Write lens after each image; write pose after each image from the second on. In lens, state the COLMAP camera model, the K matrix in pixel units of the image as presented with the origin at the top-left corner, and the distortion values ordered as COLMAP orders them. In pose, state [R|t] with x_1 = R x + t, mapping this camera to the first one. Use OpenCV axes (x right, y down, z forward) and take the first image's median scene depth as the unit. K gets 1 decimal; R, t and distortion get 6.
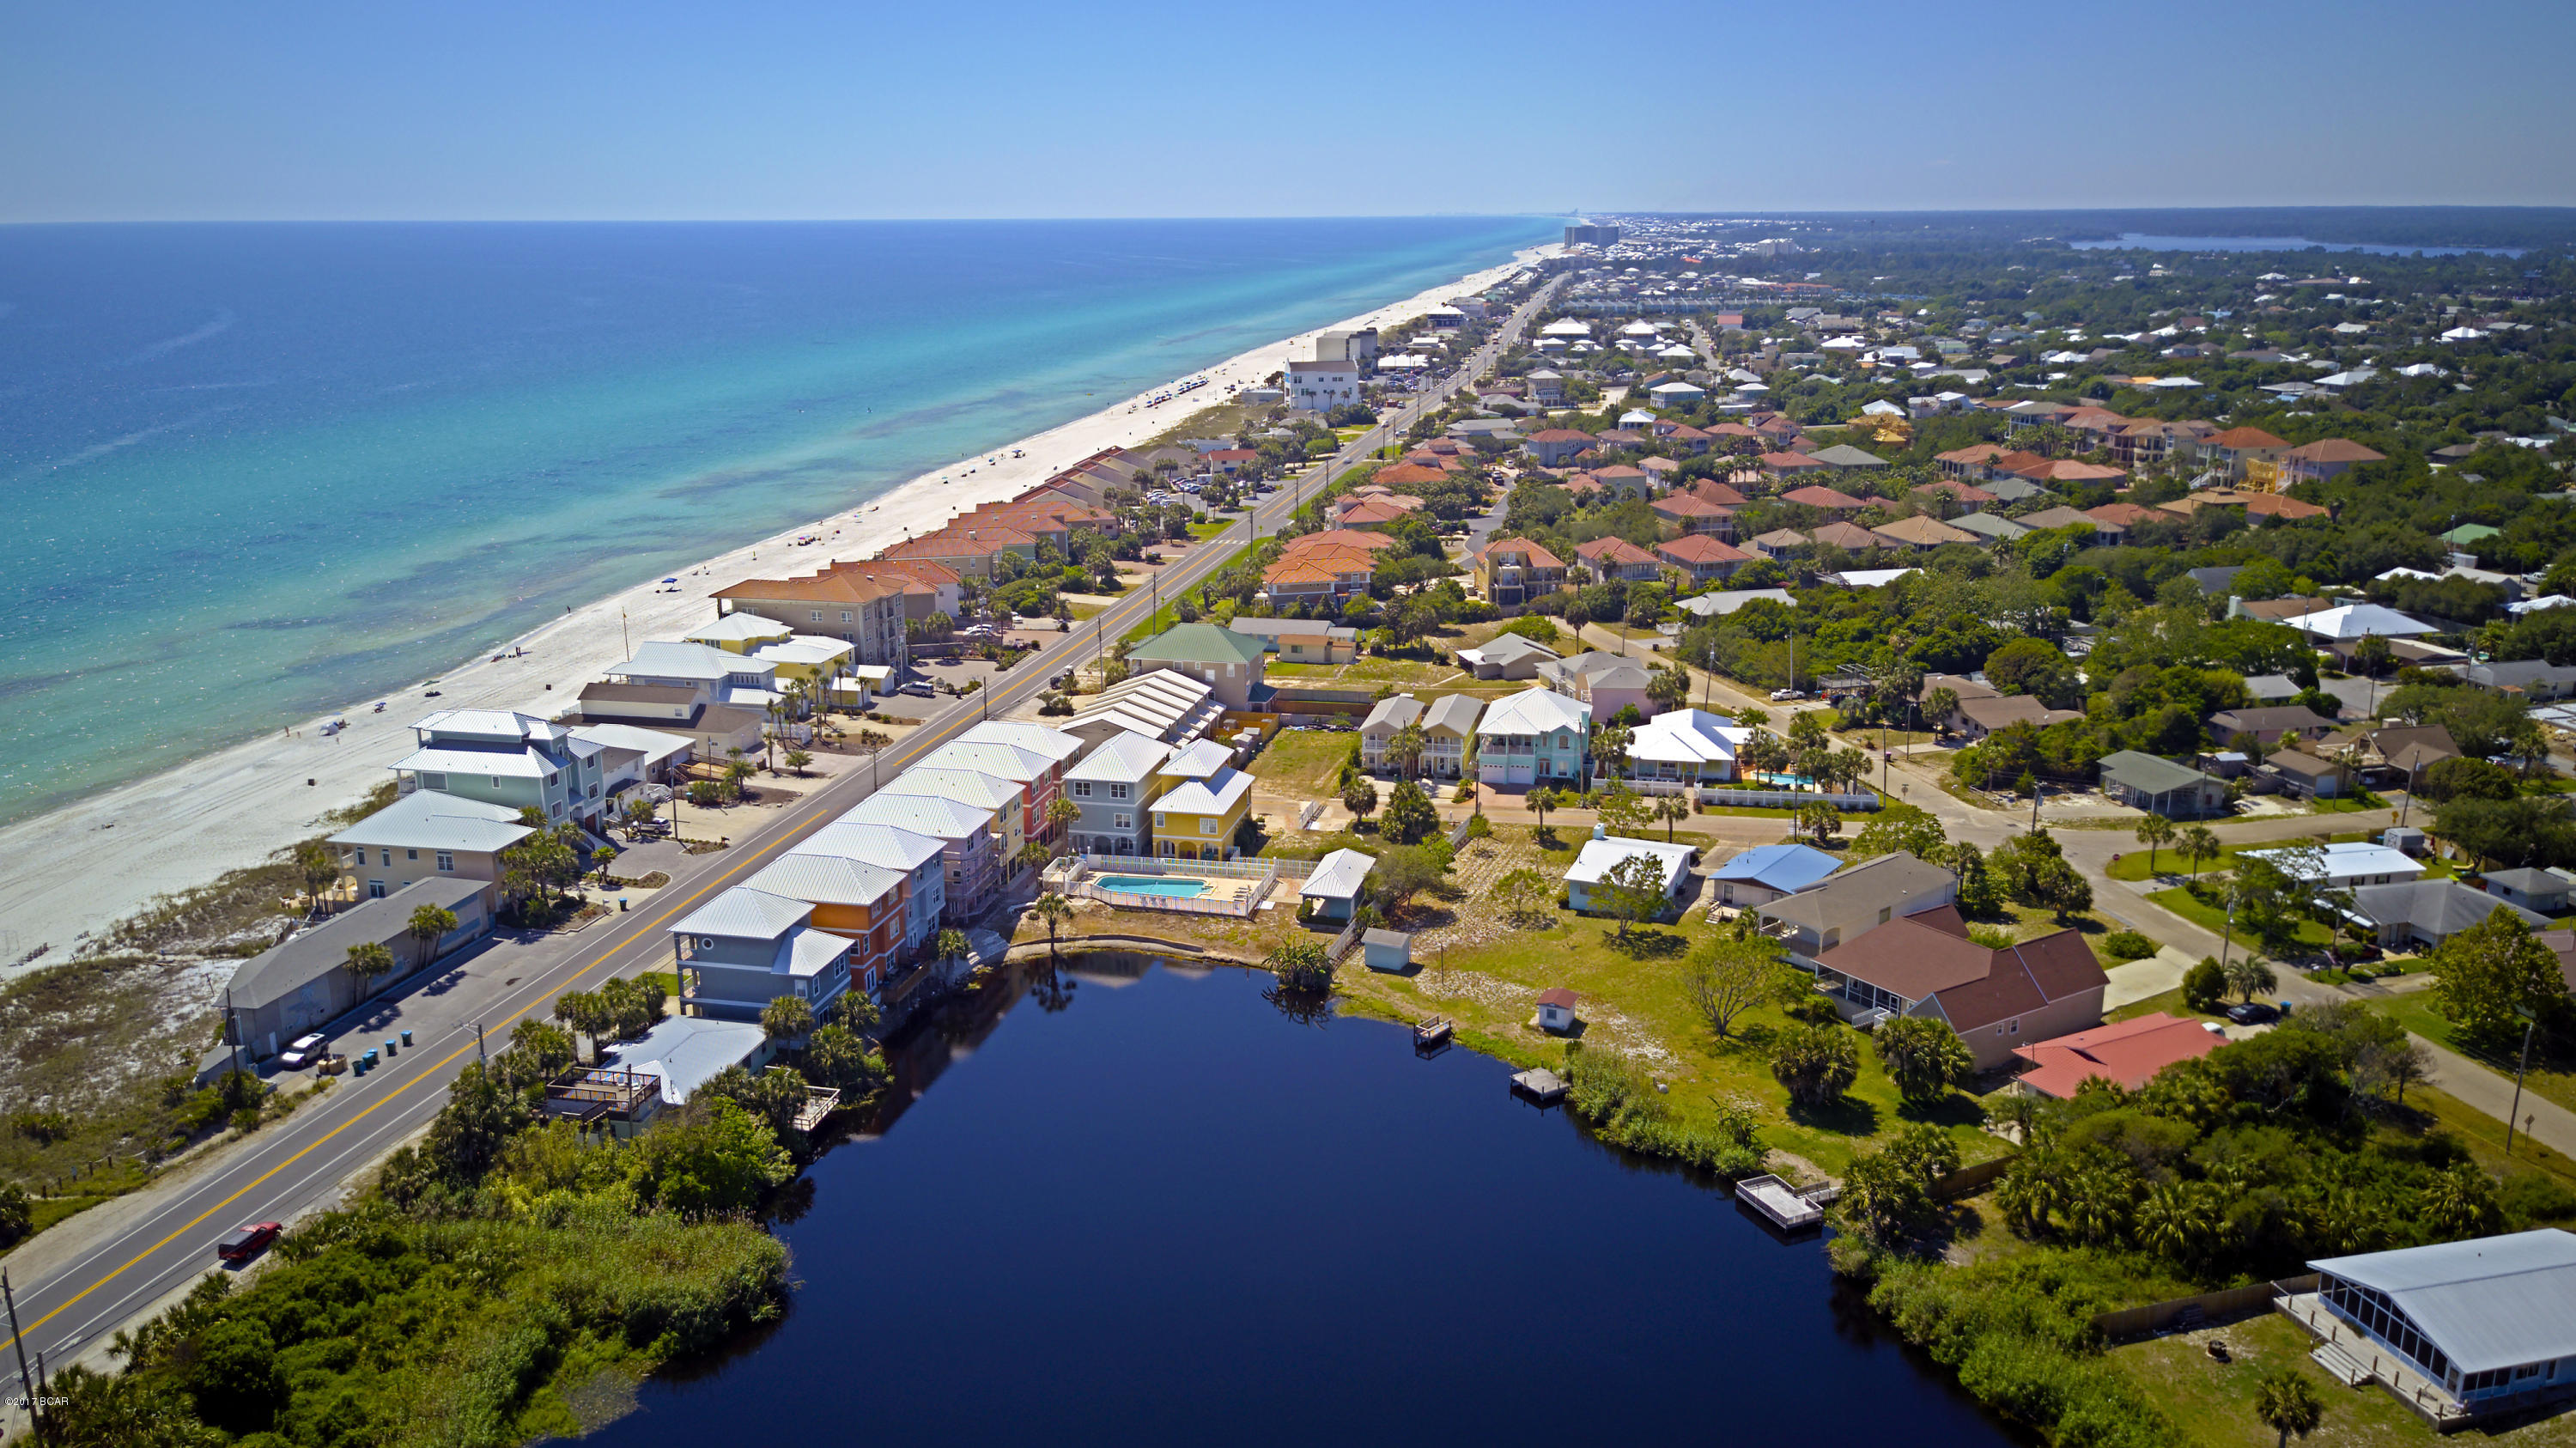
lens RADIAL K [[2001.9, 0, 1255.7], [0, 2001.9, 727.7], [0, 0, 1]] dist [0.034111, -0.043453]
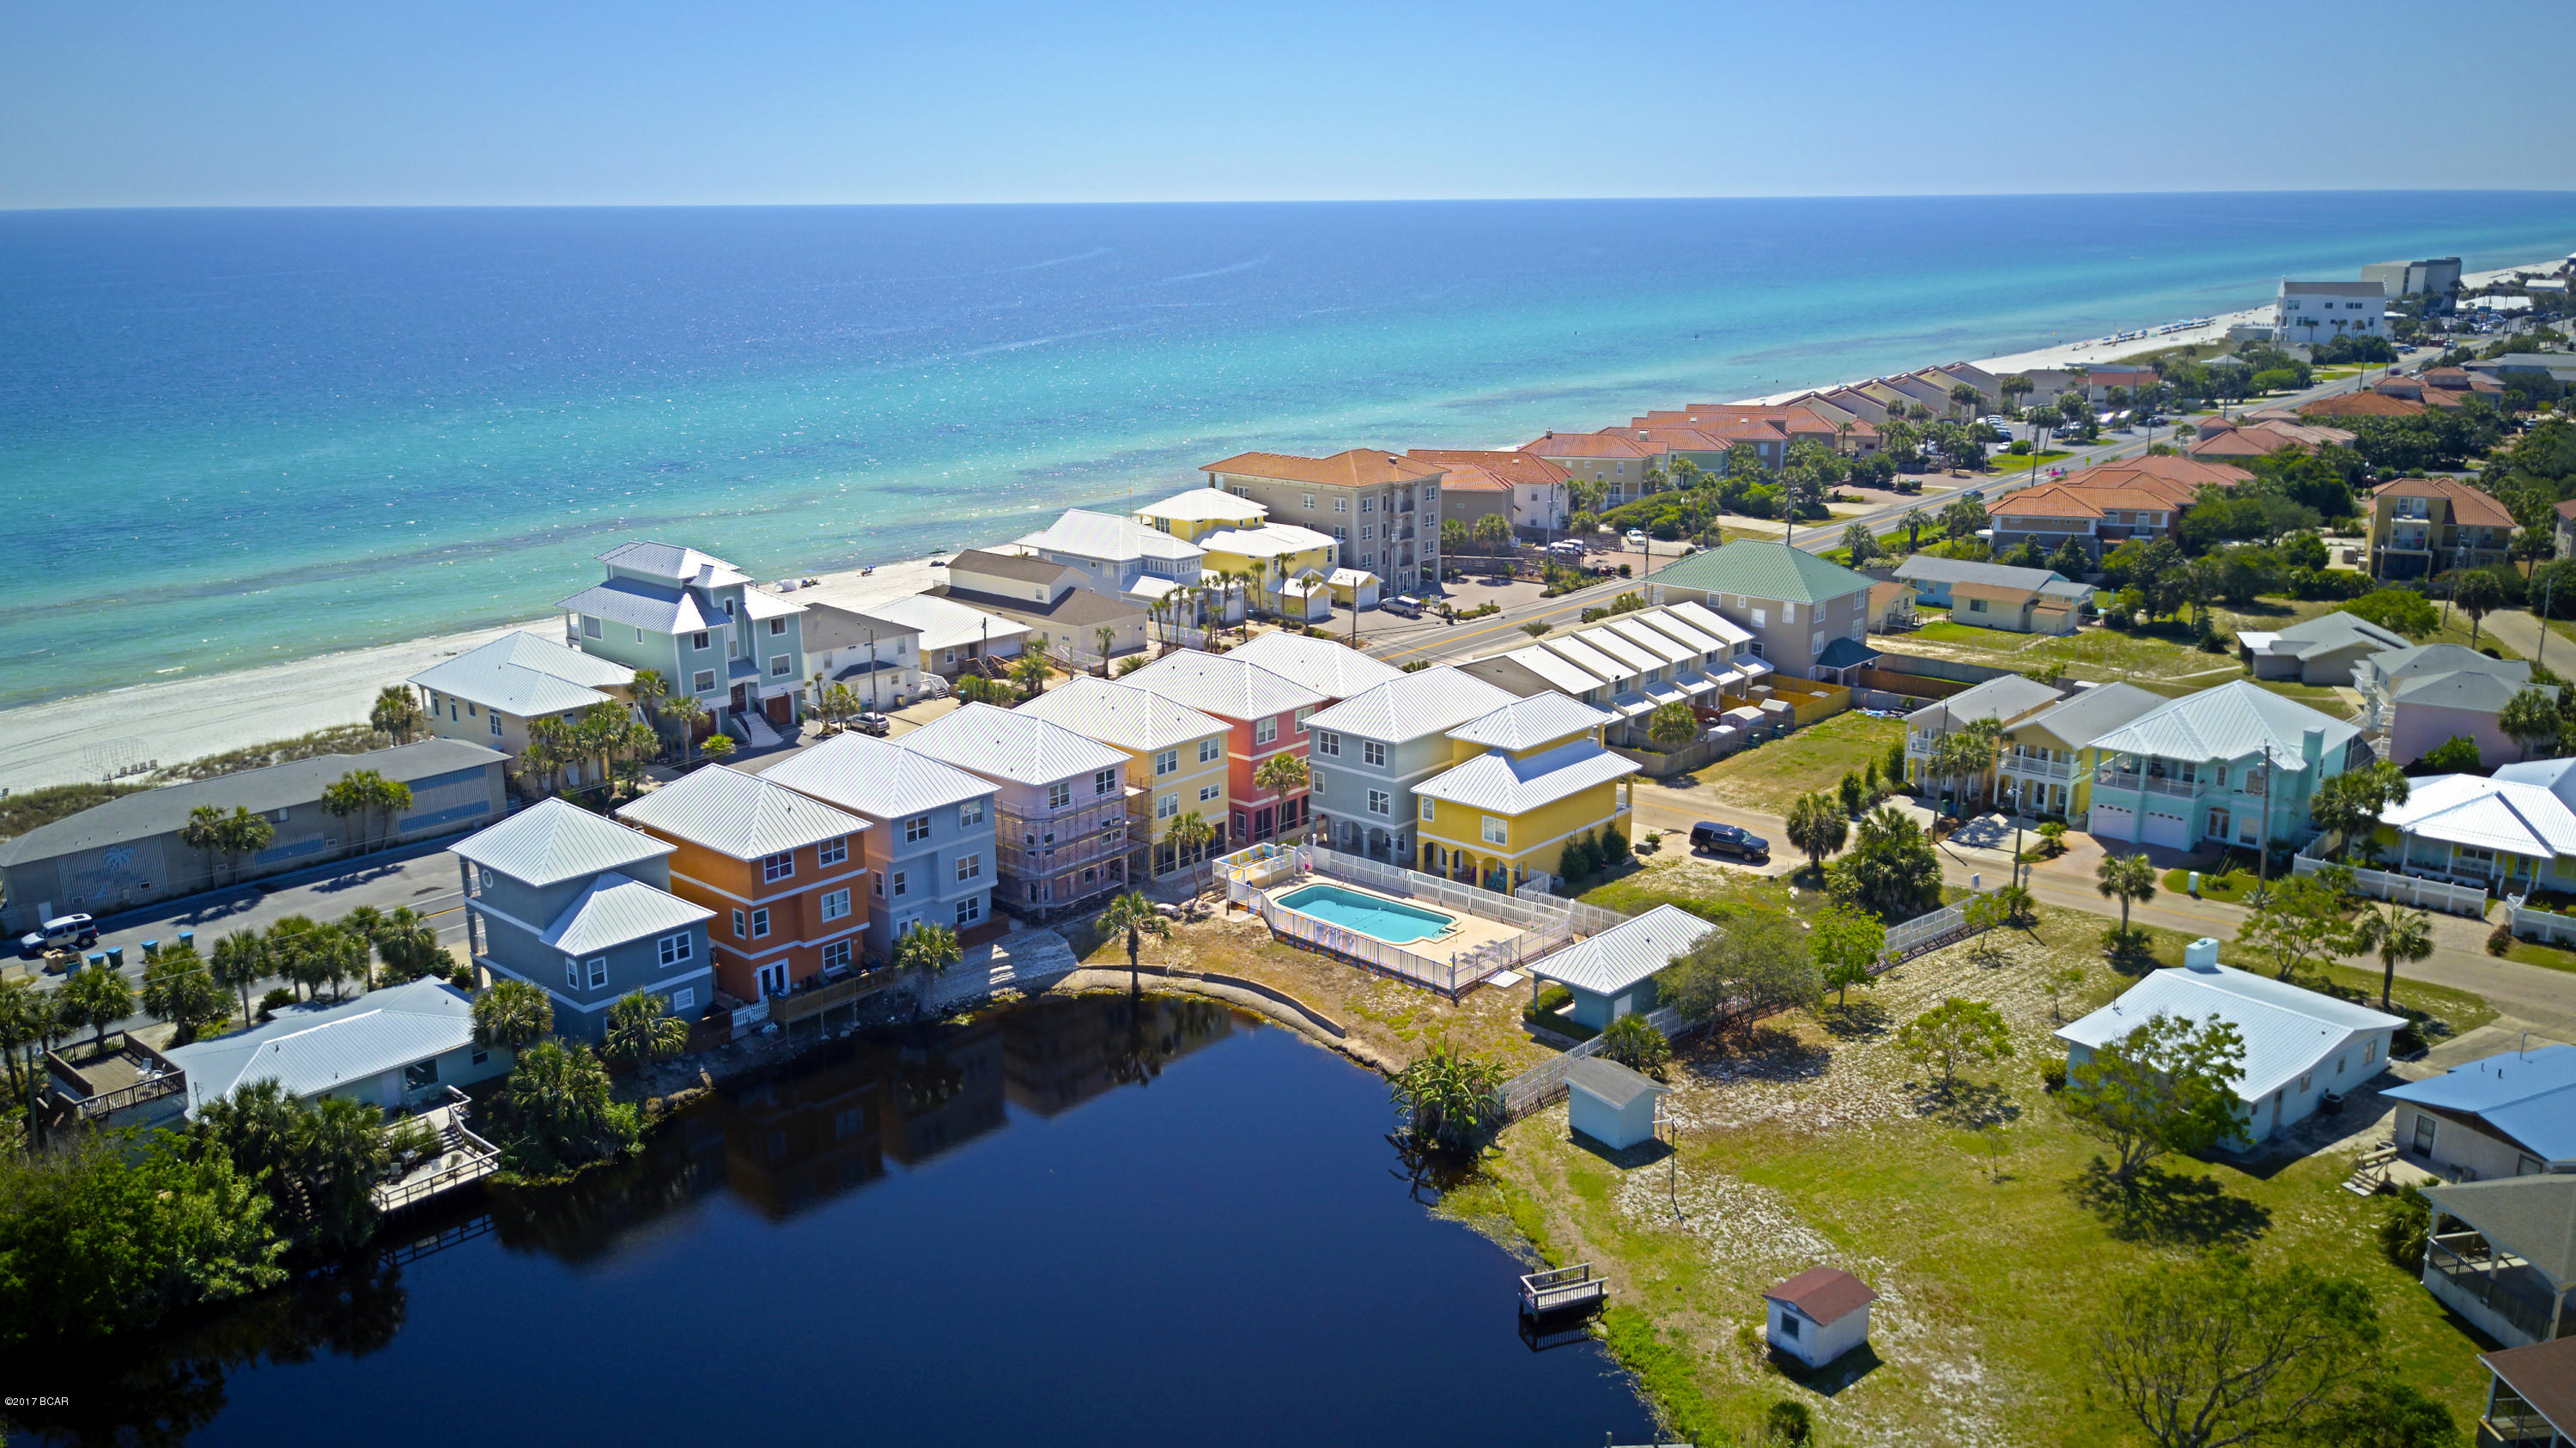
lens RADIAL K [[2001.9, 0, 1267.5], [0, 2001.9, 737.8], [0, 0, 1]] dist [0.034111, -0.043453]
pose [[0.871644, 0.125772, -0.473728, 0.200666], [-0.118053, 0.991935, 0.046139, 0.001881], [0.475710, 0.015709, 0.879462, 0.440471]]
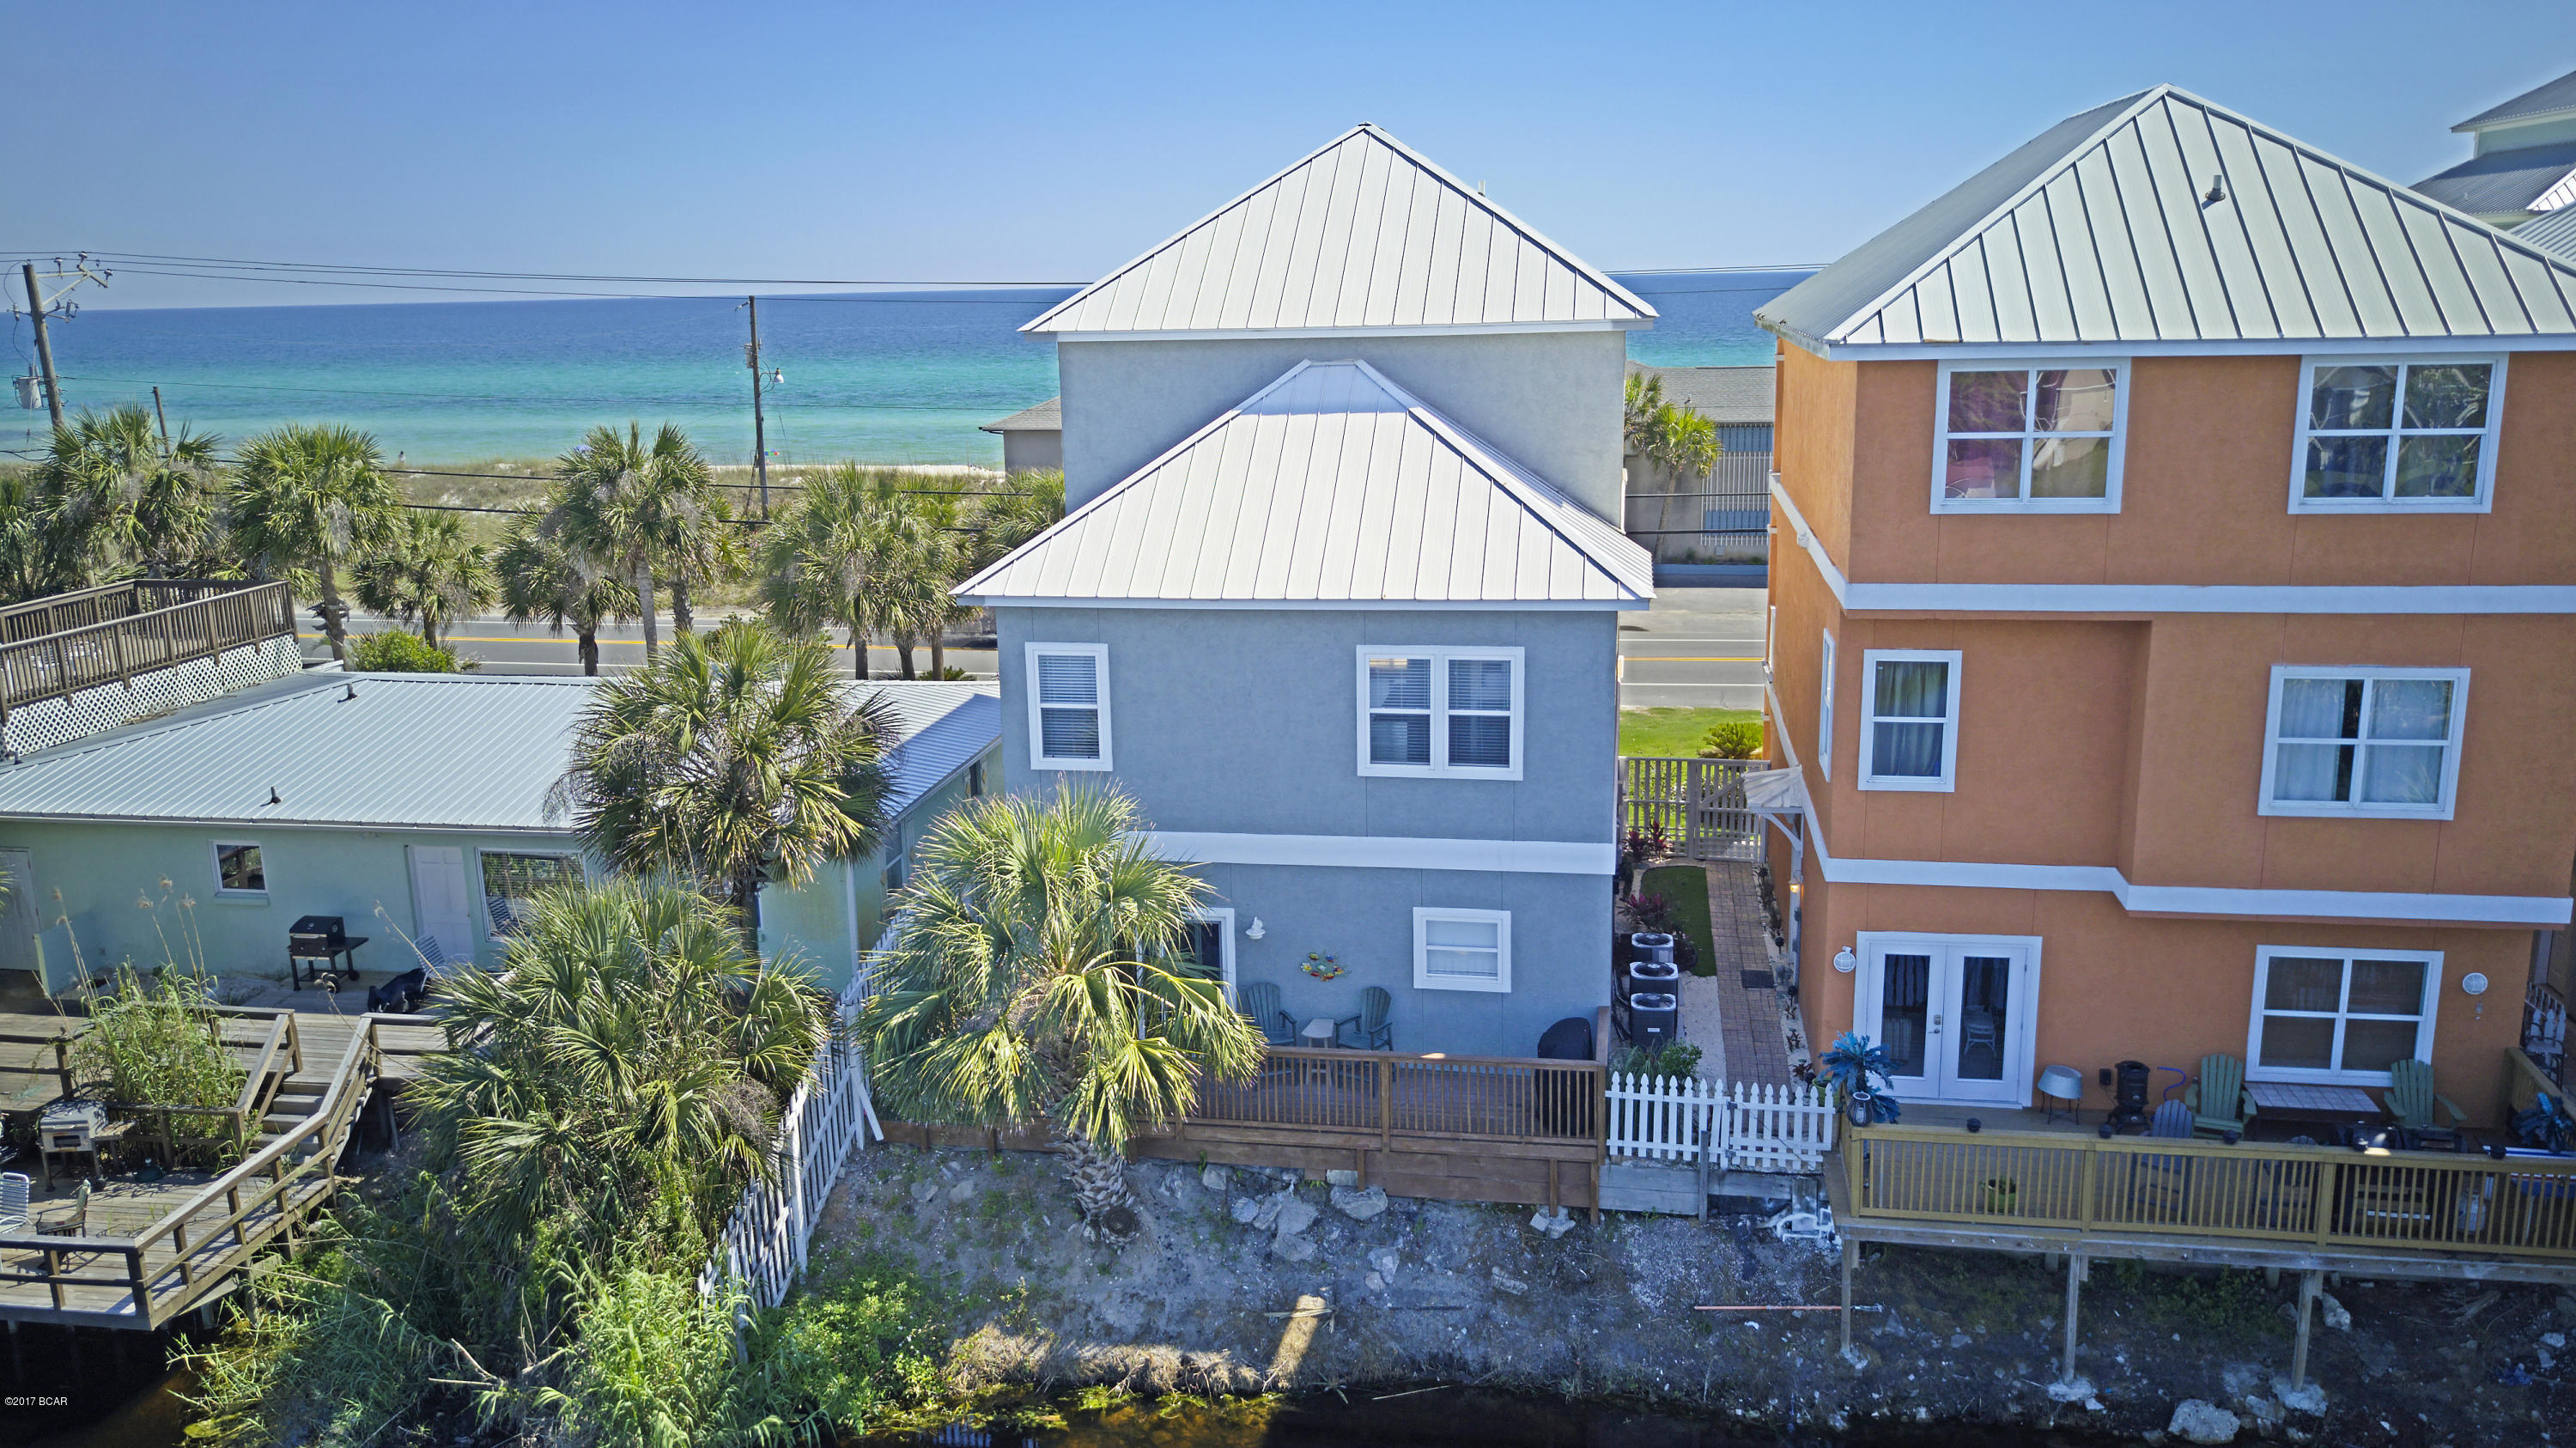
lens RADIAL K [[2001.9, 0, 1291.8], [0, 2001.9, 722.9], [0, 0, 1]] dist [0.034111, -0.043453]
pose [[0.049924, 0.217054, -0.974882, -0.060056], [-0.225042, 0.953443, 0.200756, 0.077415], [0.973069, 0.209367, 0.096446, 0.804742]]
